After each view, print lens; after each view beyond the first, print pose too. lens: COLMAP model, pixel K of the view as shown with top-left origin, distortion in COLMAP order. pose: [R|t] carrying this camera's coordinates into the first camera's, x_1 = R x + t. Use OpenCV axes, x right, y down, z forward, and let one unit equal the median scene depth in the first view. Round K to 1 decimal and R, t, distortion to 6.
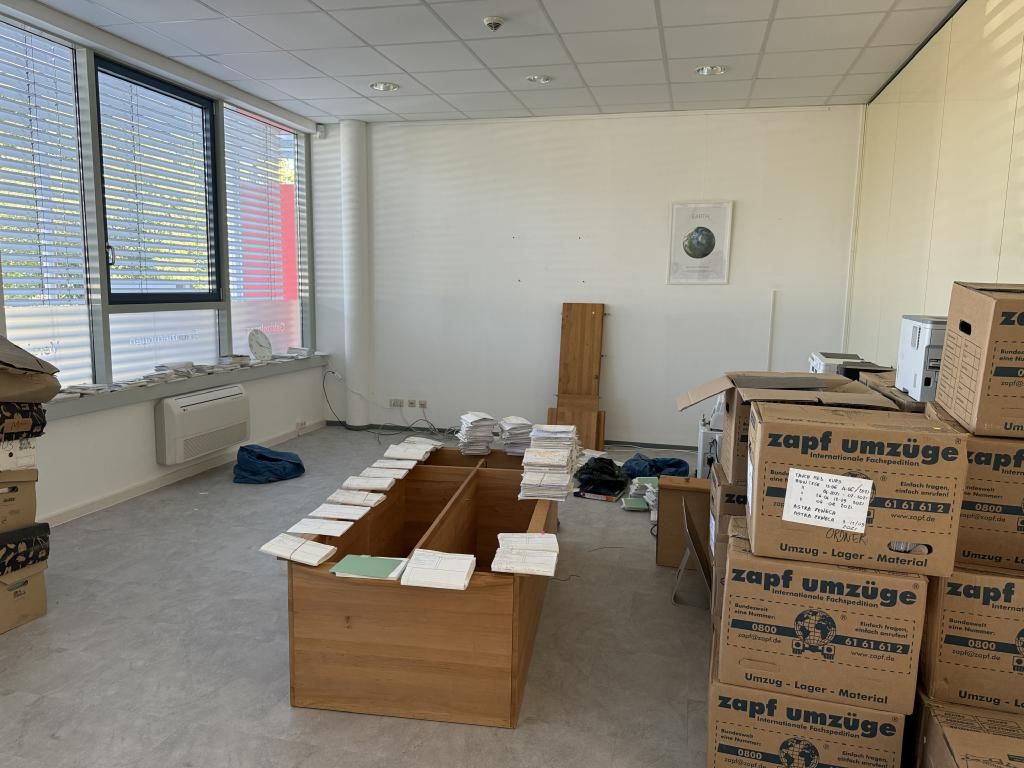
lens RADIAL K [[724.5, 0, 512.0], [0, 724.5, 384.0], [0, 0, 1]] dist [0.007210, -0.033080]
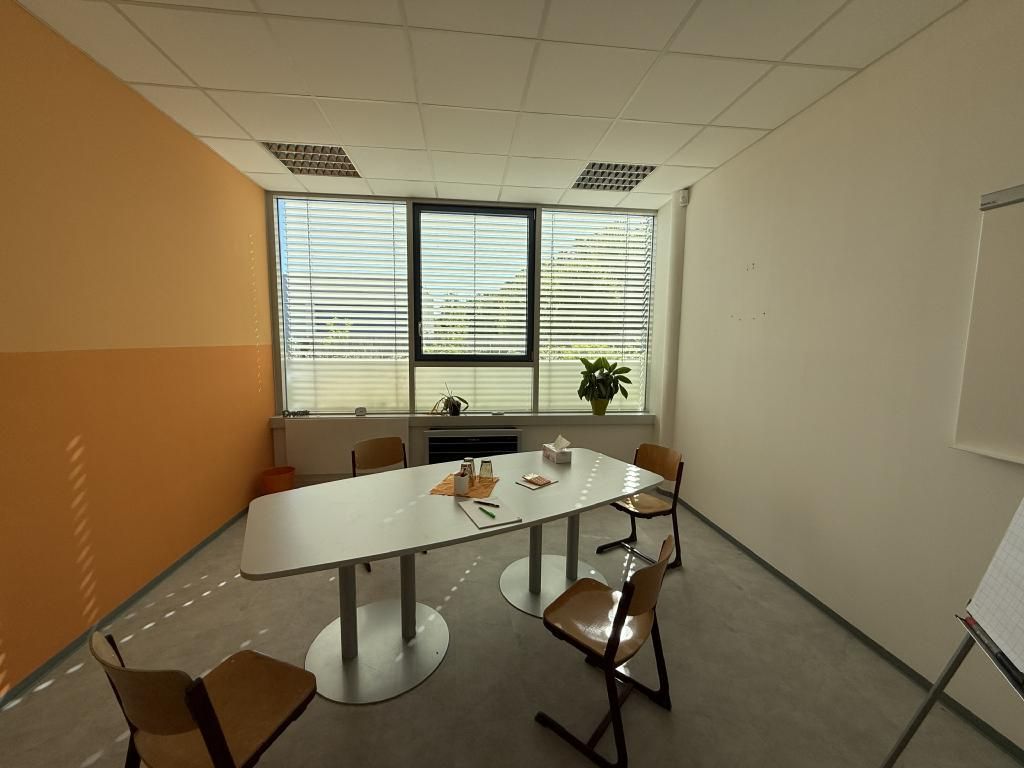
lens RADIAL K [[407.2, 0, 512.0], [0, 407.2, 384.0], [0, 0, 1]] dist [-0.014930, 0.000204]
pose [[0.347278, 0.070710, -0.935093, 0.298231], [-0.132057, 0.990904, 0.025887, -0.099966], [0.928417, 0.114496, 0.353457, 0.801054]]
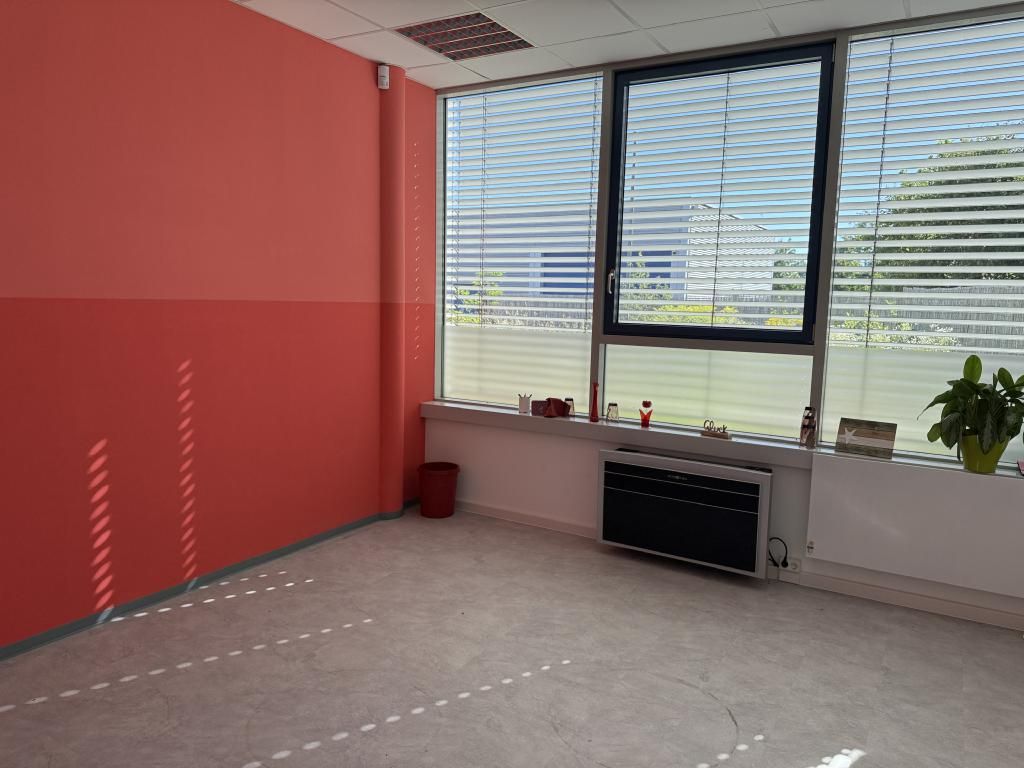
lens RADIAL K [[737.5, 0, 512.0], [0, 737.5, 384.0], [0, 0, 1]] dist [0.000290, -0.000952]
pose [[-0.286437, 0.073189, -0.955299, 0.355231], [-0.166980, 0.978005, 0.124996, -0.130721], [0.943436, 0.195319, -0.267916, 1.038862]]
